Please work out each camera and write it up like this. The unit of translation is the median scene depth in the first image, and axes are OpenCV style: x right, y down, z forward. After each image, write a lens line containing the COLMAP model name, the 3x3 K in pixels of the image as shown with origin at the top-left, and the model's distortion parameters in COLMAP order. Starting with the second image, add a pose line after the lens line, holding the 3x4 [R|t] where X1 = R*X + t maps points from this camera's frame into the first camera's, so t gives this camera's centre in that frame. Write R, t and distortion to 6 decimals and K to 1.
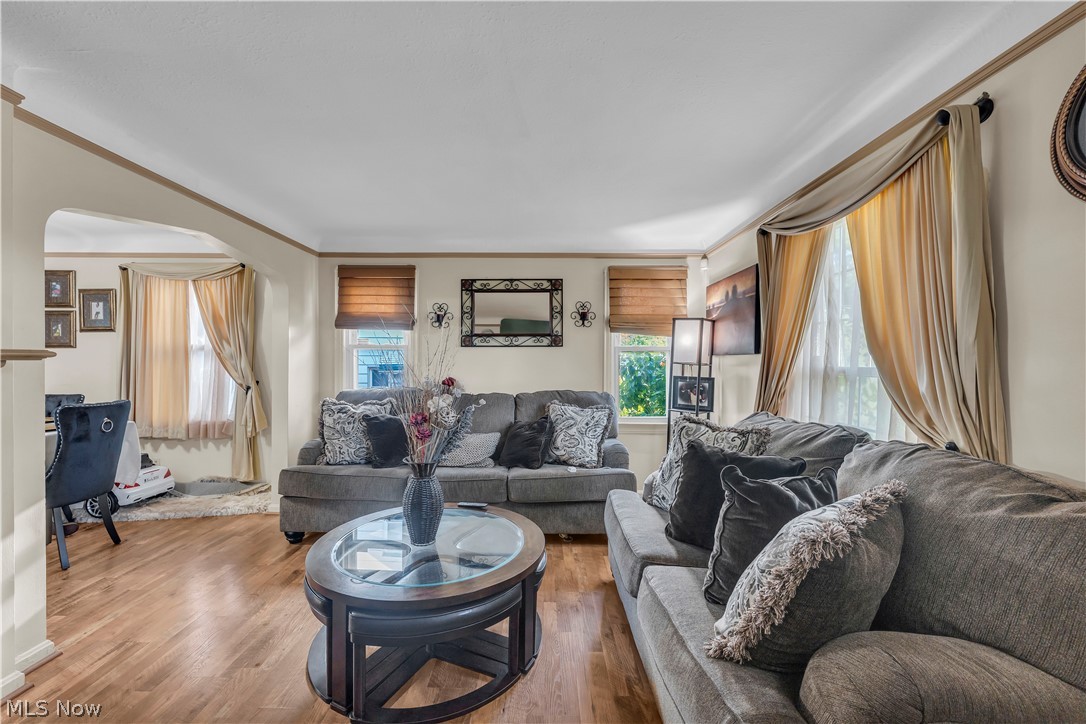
lens RADIAL K [[439.4, 0, 537.7], [0, 439.4, 363.6], [0, 0, 1]] dist [-0.001803, -0.000216]
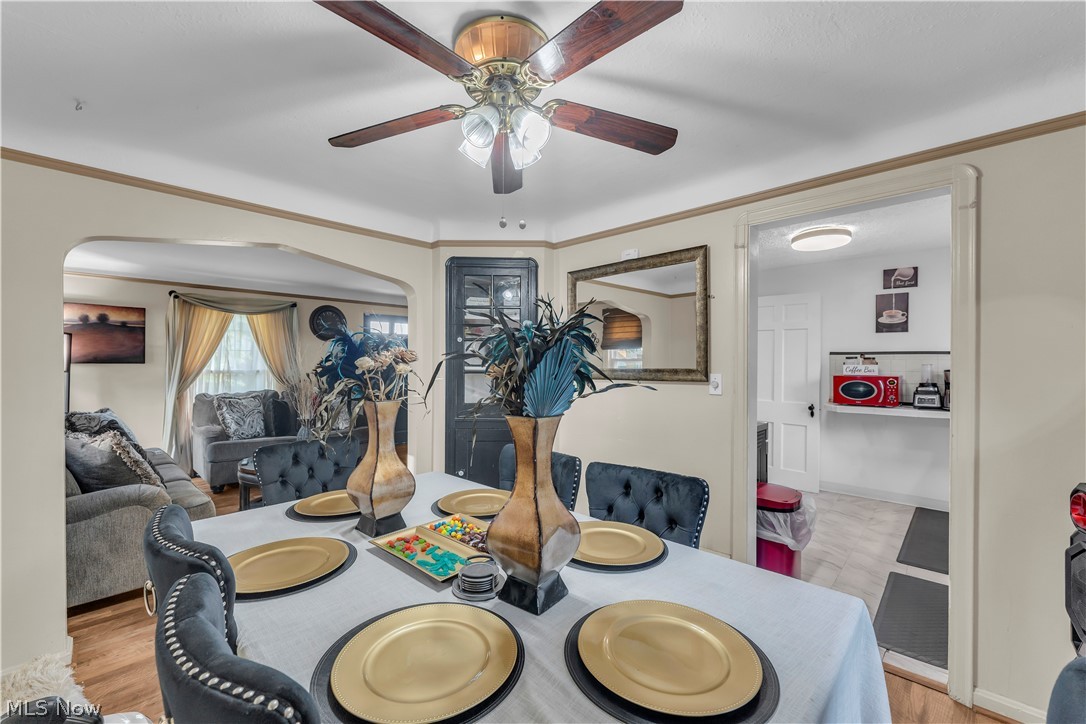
lens RADIAL K [[439.4, 0, 537.7], [0, 439.4, 363.6], [0, 0, 1]] dist [-0.001803, -0.000216]
pose [[-0.723713, -0.011376, 0.690007, -1.239025], [0.000173, 0.999861, 0.016667, -0.035216], [-0.690101, 0.012182, -0.723611, 0.876925]]
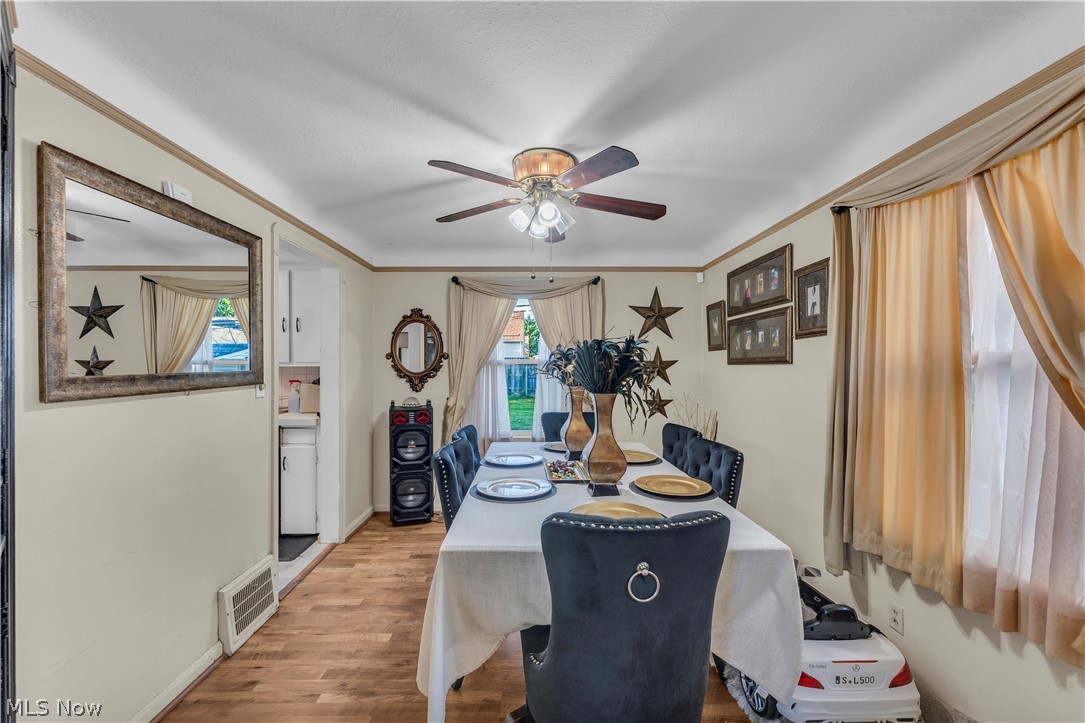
lens RADIAL K [[445.9, 0, 540.0], [0, 445.9, 368.2], [0, 0, 1]] dist [-0.001463, 0.000486]
pose [[0.032037, 0.000194, -0.999487, -0.423767], [-0.009296, 0.999957, -0.000104, -0.026982], [0.999443, 0.009295, 0.032037, 0.620518]]
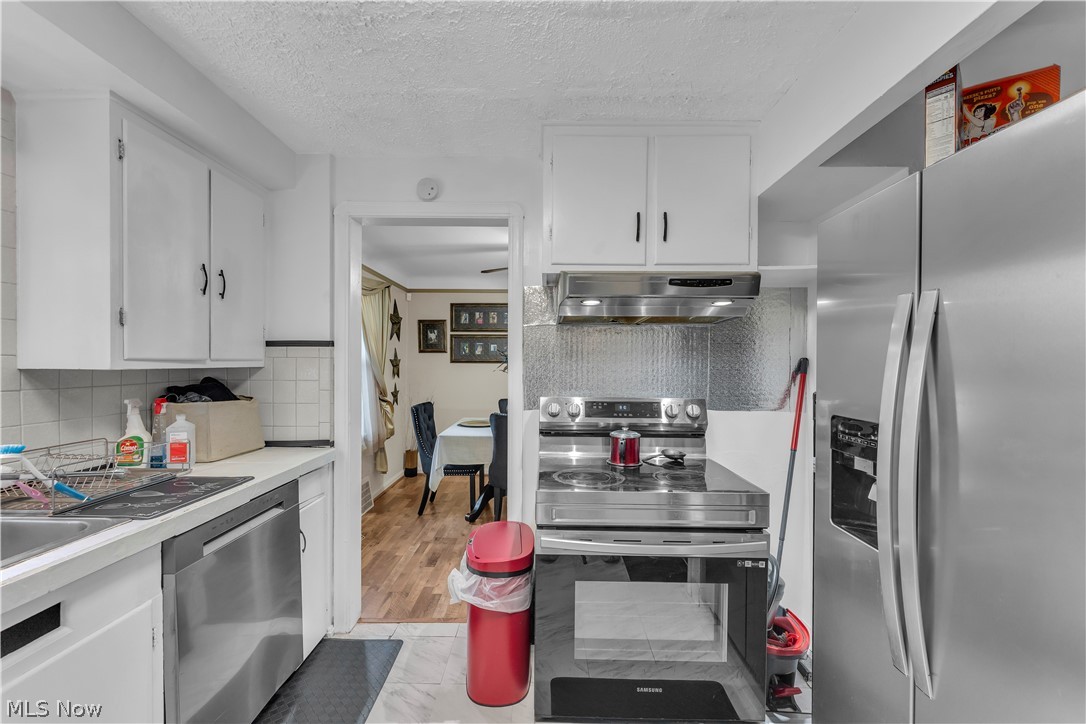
lens RADIAL K [[439.4, 0, 537.7], [0, 439.4, 363.6], [0, 0, 1]] dist [-0.001803, -0.000216]
pose [[1.000000, -0.000564, 0.000614, -1.018454], [0.000569, 0.999974, -0.007158, -0.026575], [-0.000610, 0.007158, 0.999974, -0.287475]]
